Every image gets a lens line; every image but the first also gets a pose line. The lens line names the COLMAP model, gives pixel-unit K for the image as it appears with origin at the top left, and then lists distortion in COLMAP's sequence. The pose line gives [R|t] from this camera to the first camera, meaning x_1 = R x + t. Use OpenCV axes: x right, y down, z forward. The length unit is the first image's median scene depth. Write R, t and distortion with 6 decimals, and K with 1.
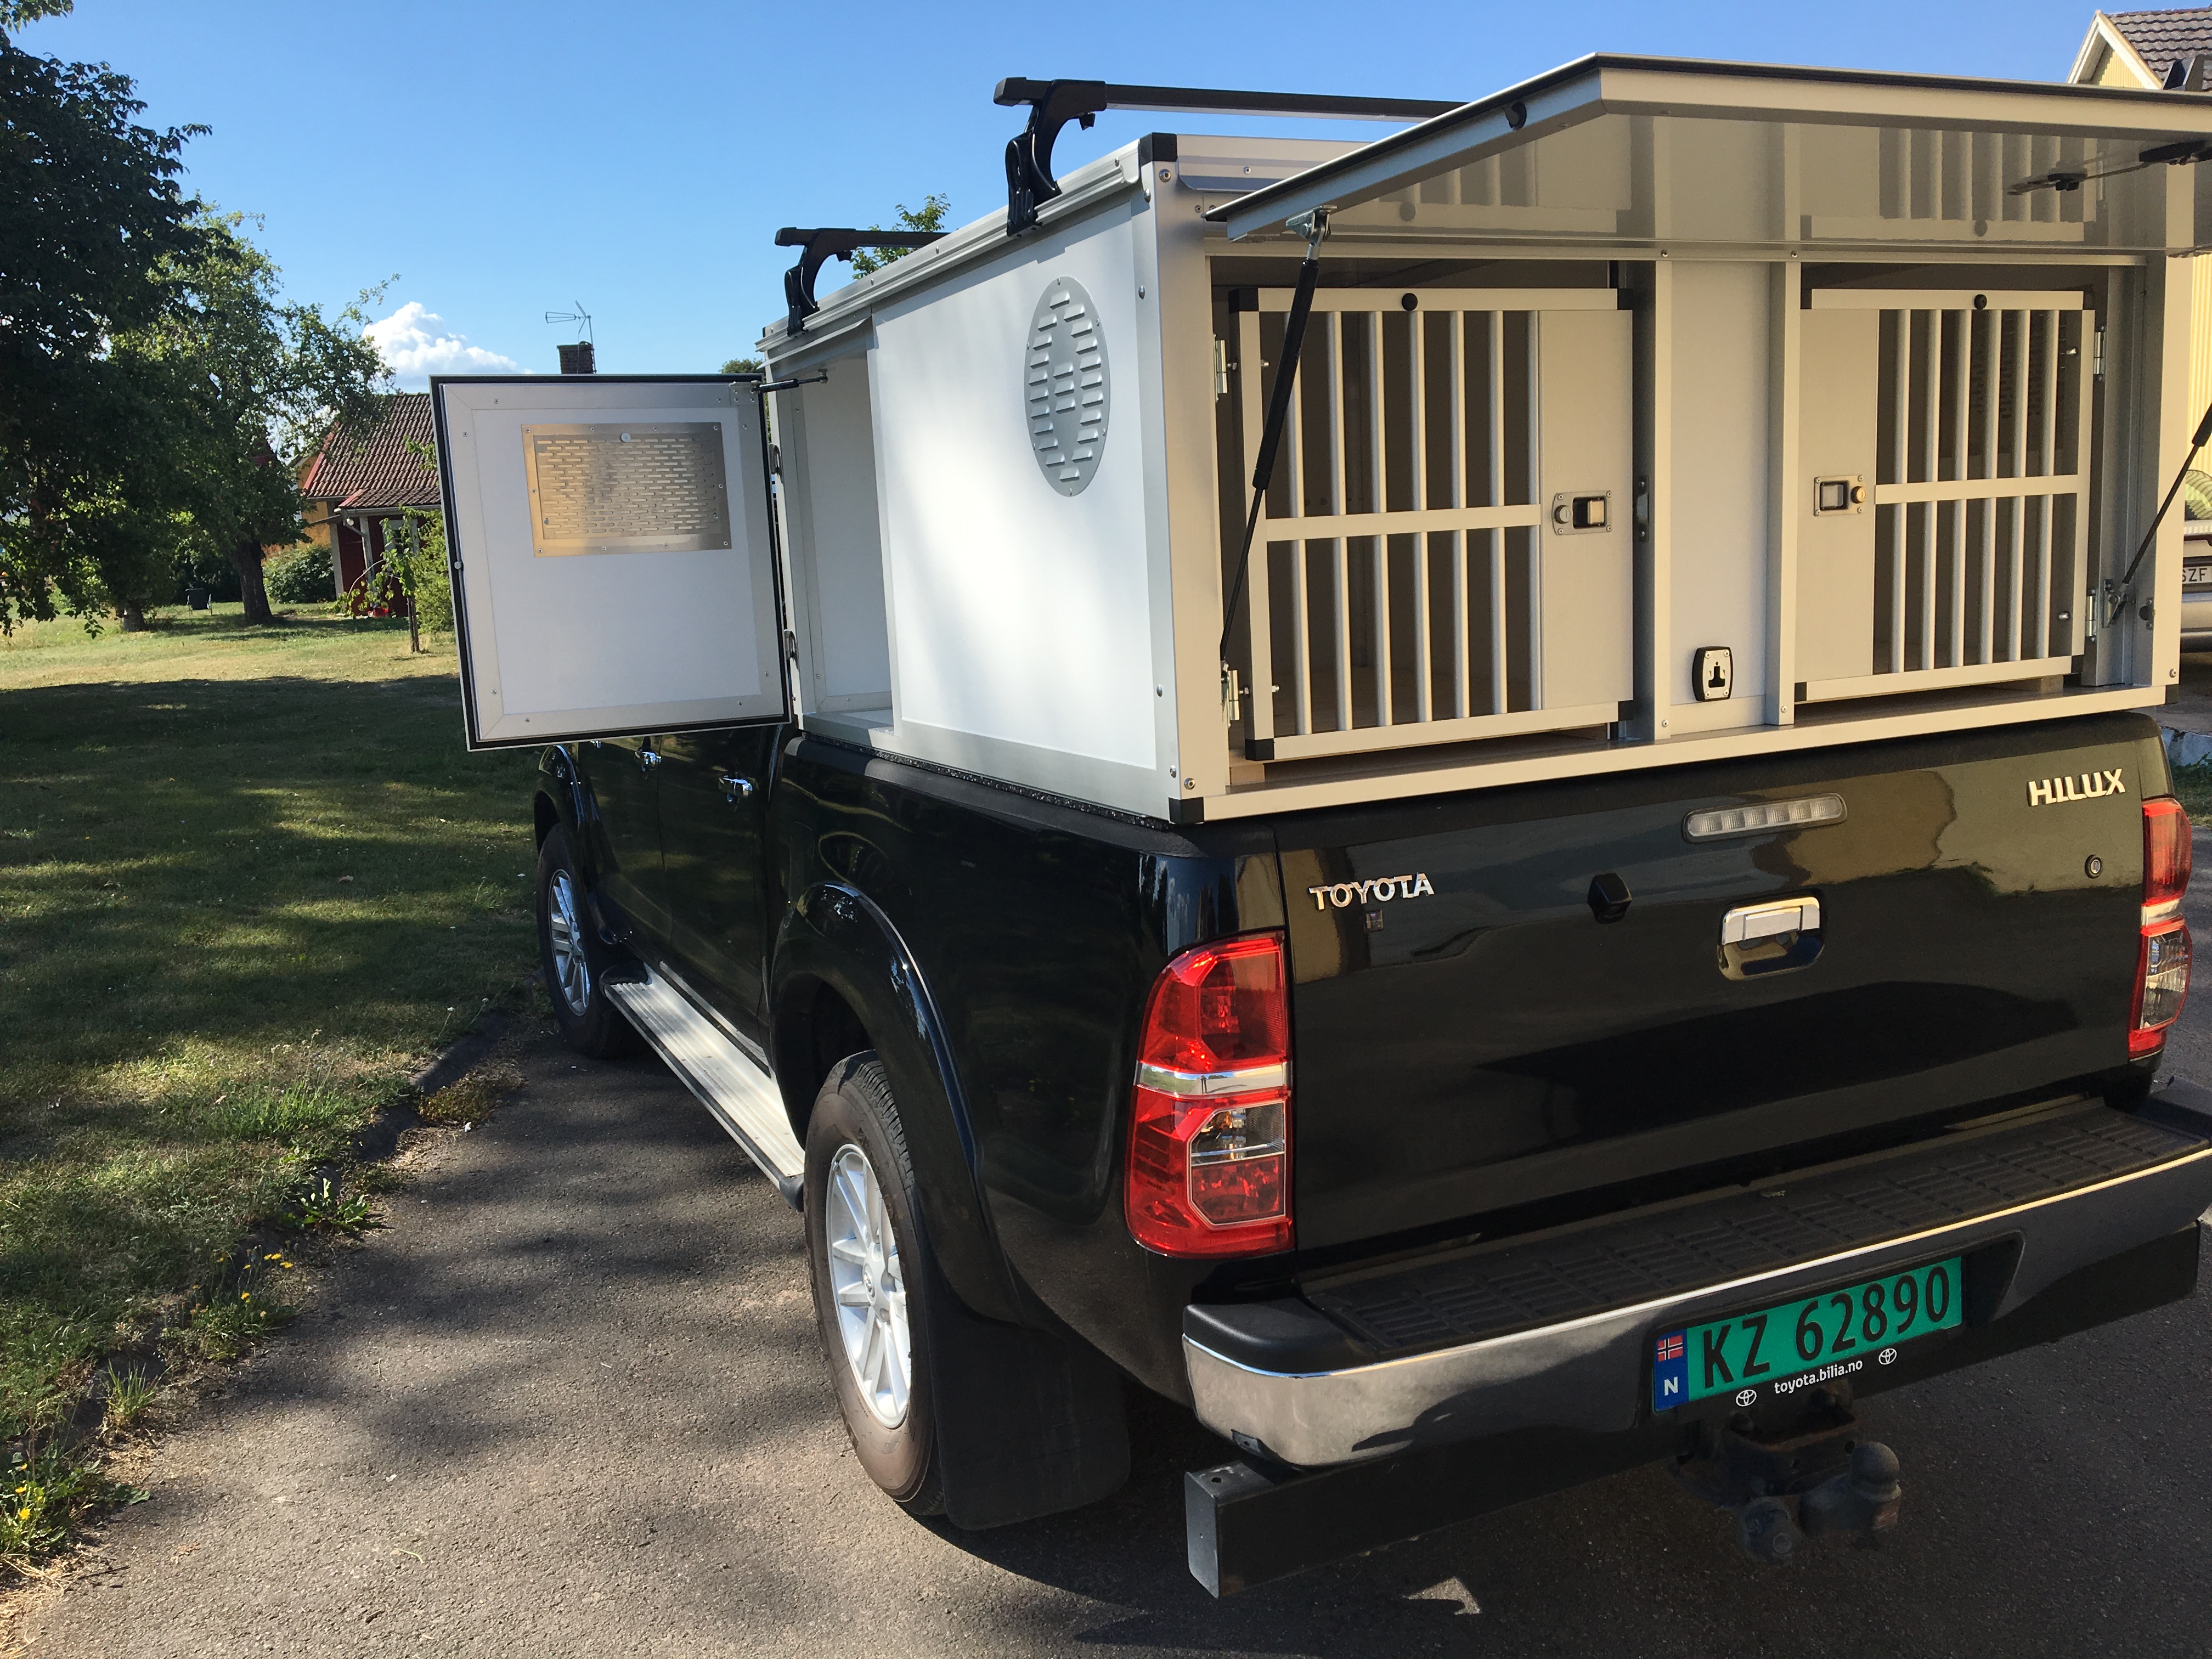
lens RADIAL K [[1846.0, 0, 1098.8], [0, 1846.0, 833.3], [0, 0, 1]] dist [0.071162, -0.096466]
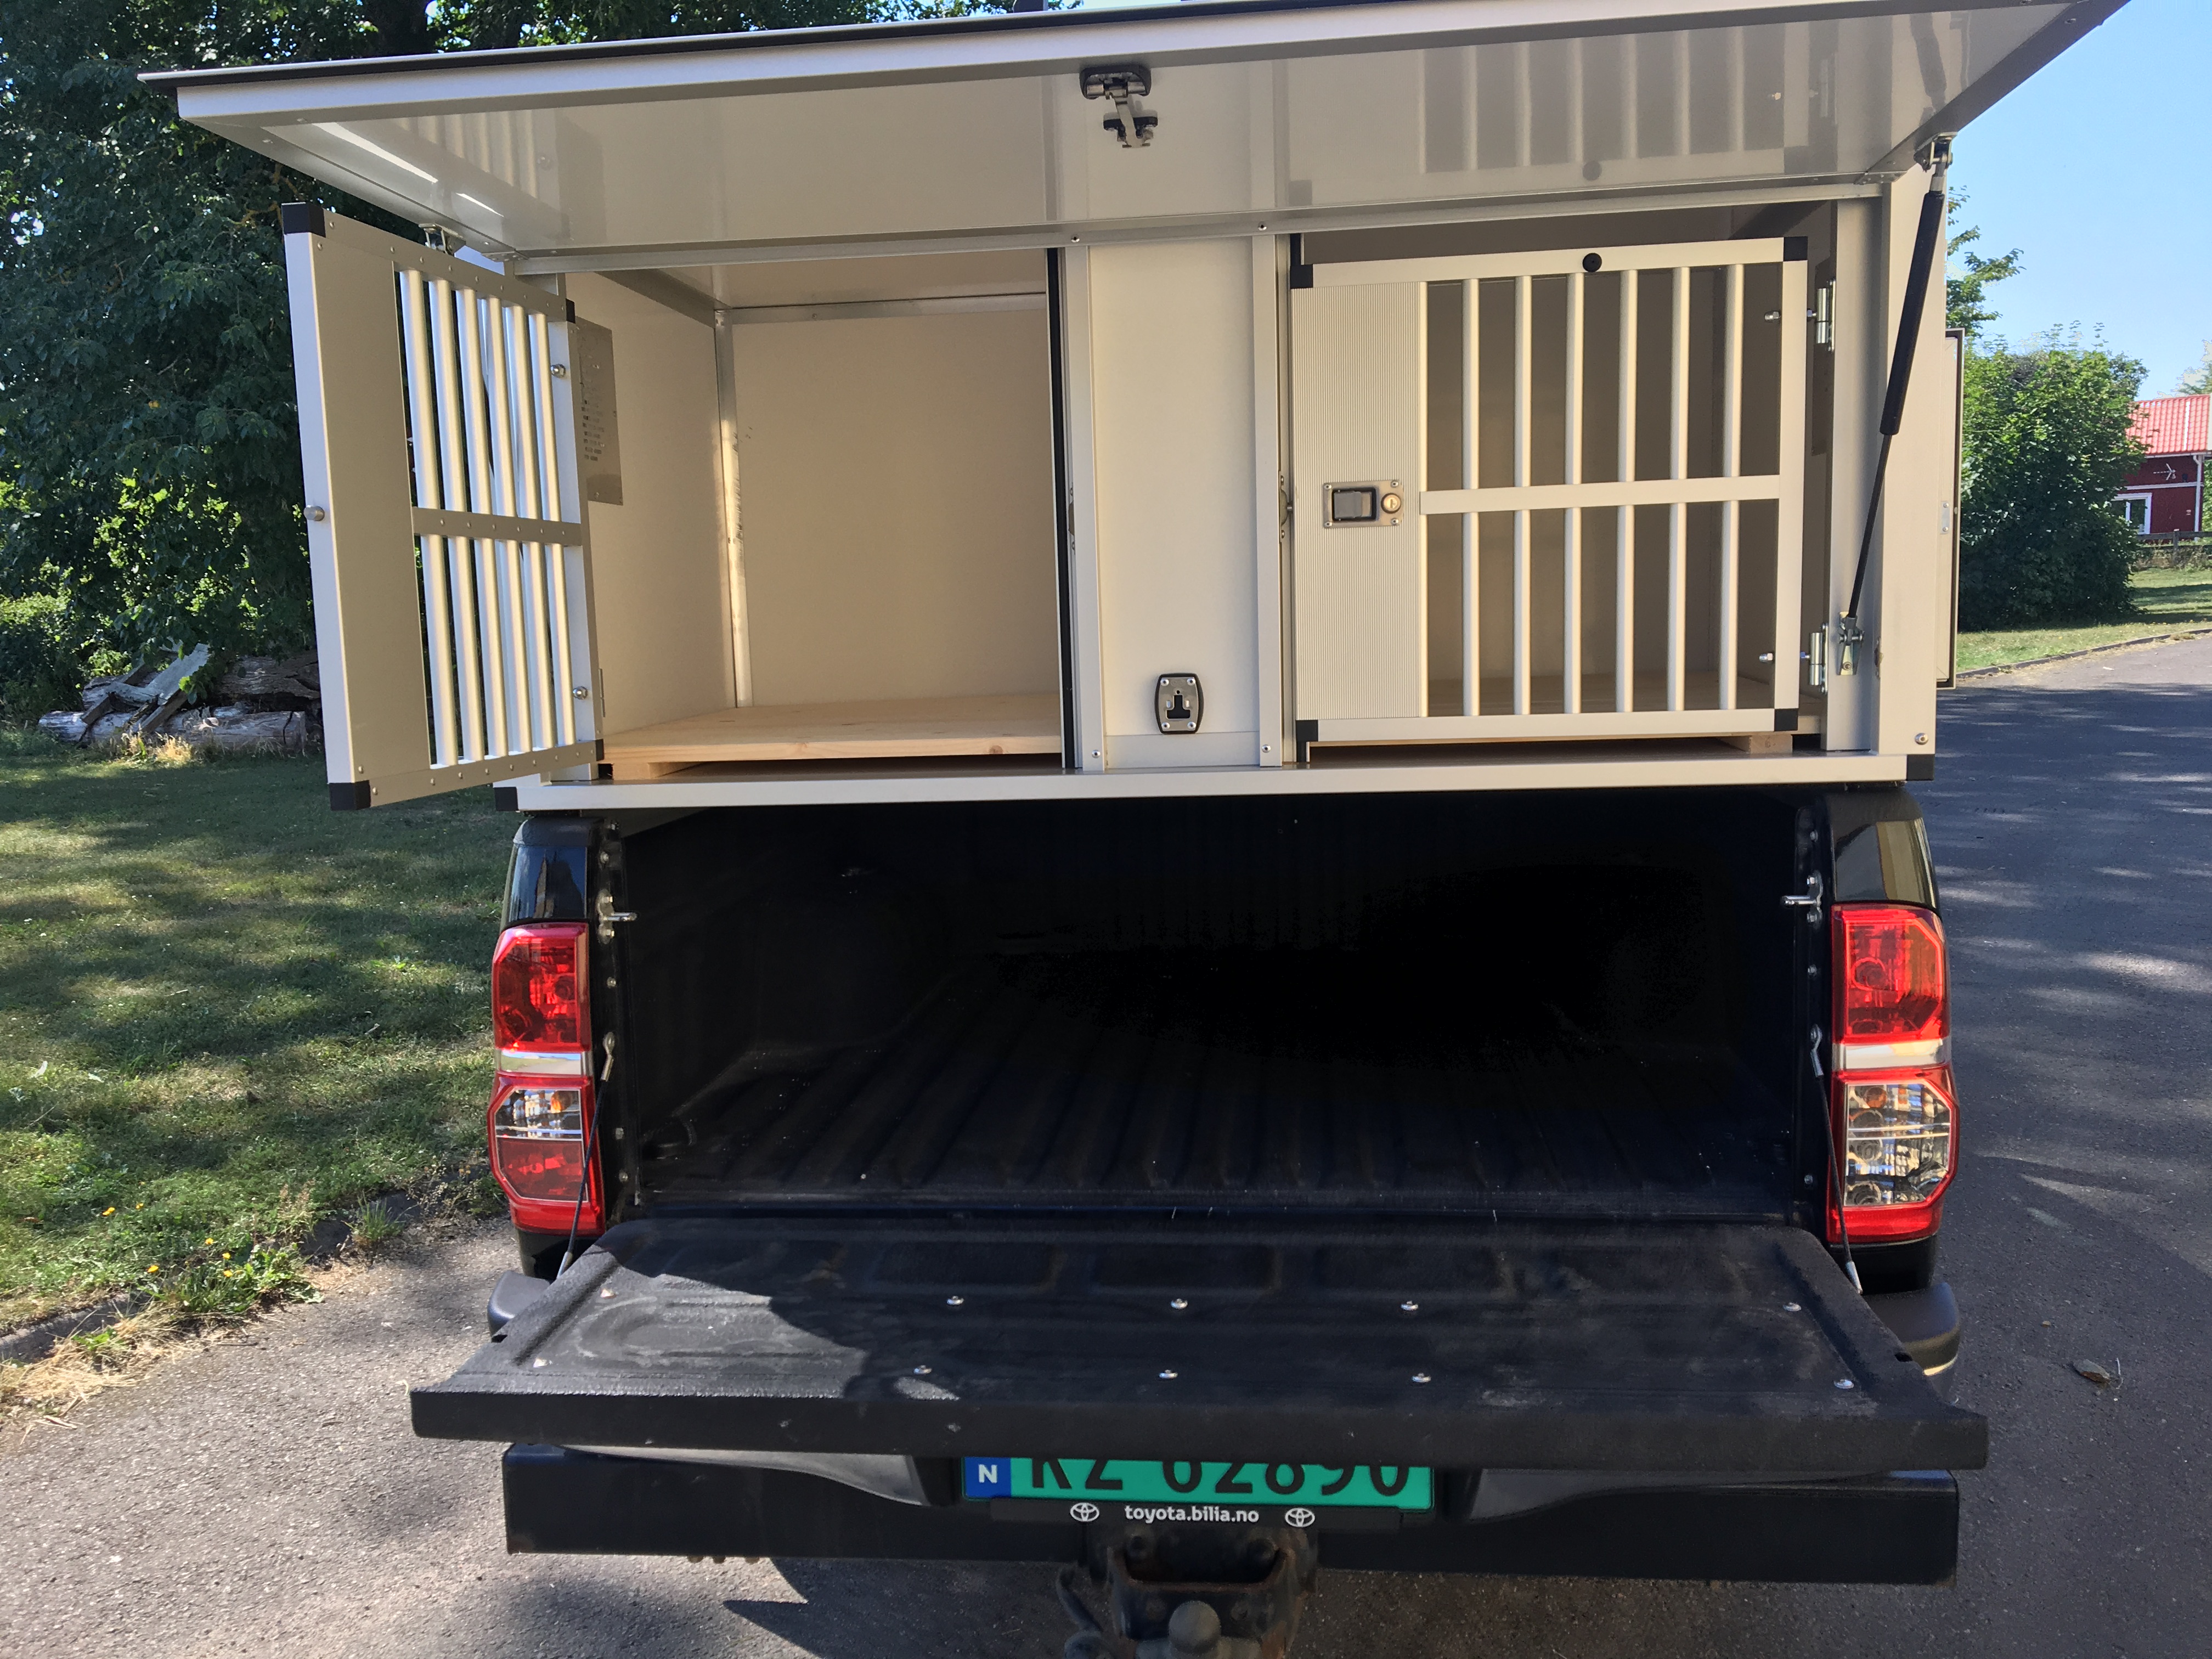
lens RADIAL K [[1834.6, 0, 1083.8], [0, 1834.6, 831.8], [0, 0, 1]] dist [0.122155, -0.193185]
pose [[0.865145, 0.085450, -0.494189, 0.730256], [-0.091492, 0.995733, 0.012004, -0.030250], [0.493106, 0.034829, 0.869272, 0.209844]]
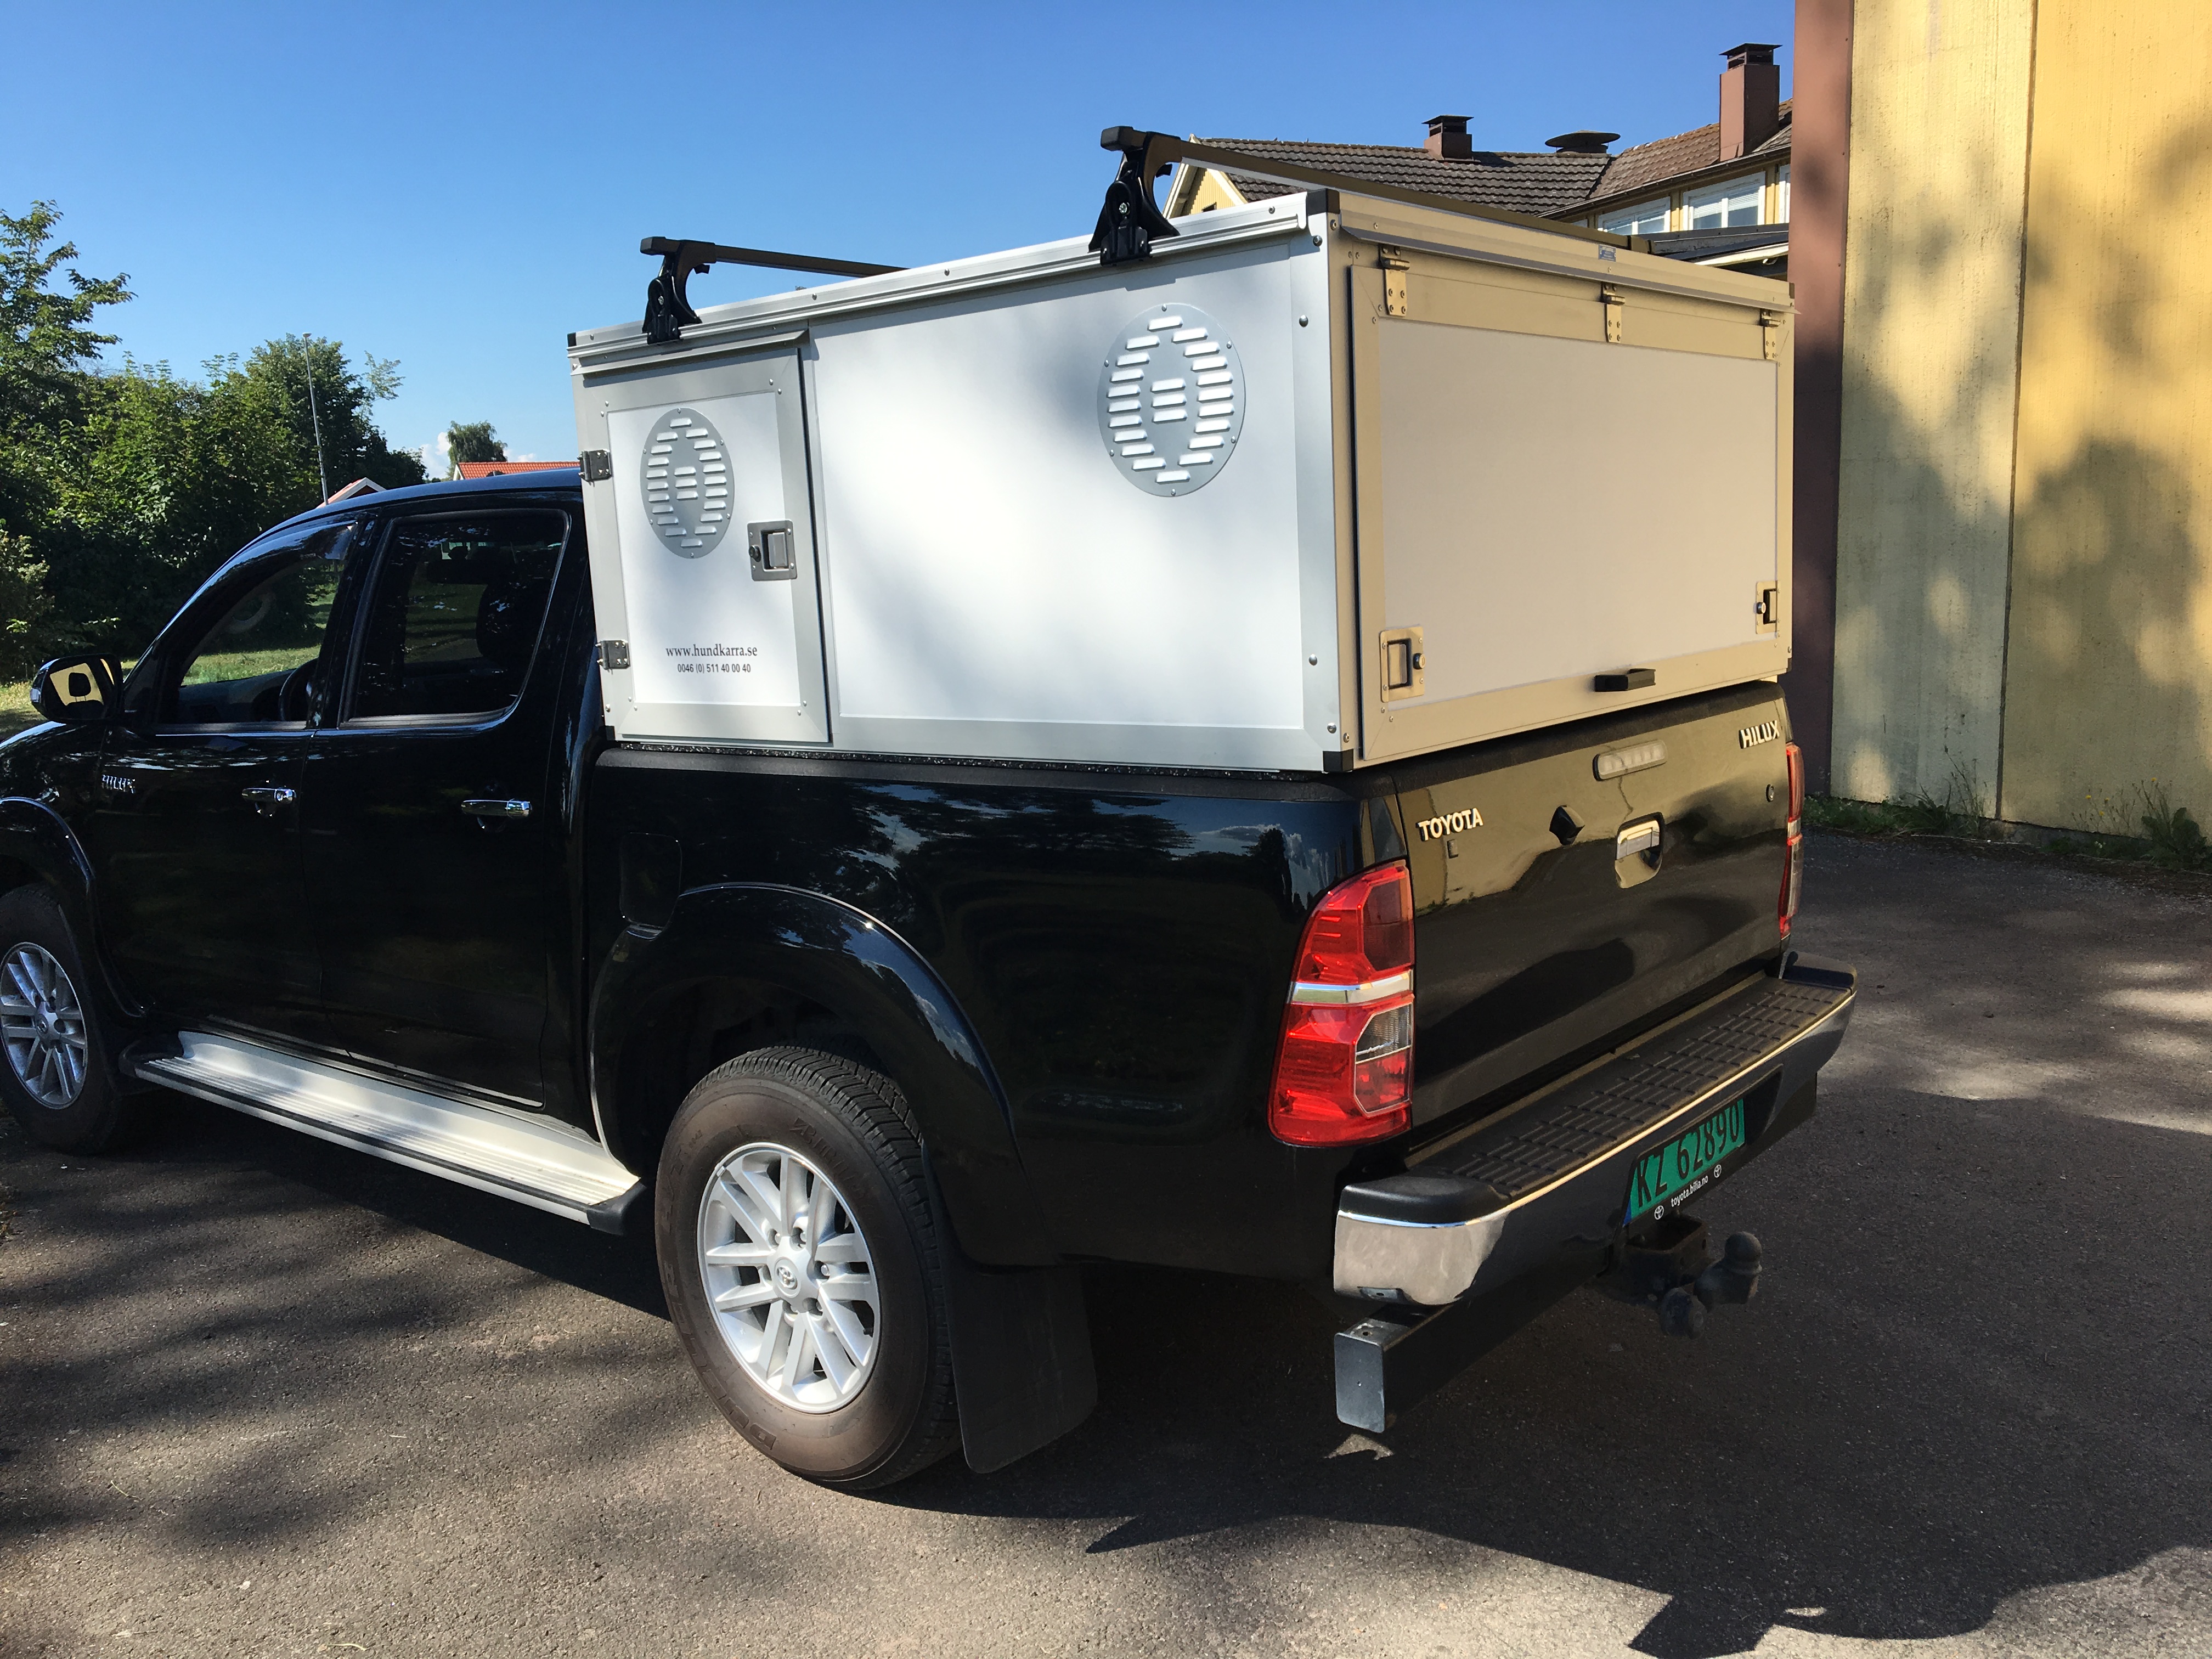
lens RADIAL K [[1854.4, 0, 1094.8], [0, 1854.4, 834.5], [0, 0, 1]] dist [0.065150, -0.097377]
pose [[0.902355, -0.054150, 0.427578, -0.515902], [0.066097, 0.997727, -0.013137, 0.034348], [-0.425894, 0.040116, 0.903883, -0.001943]]
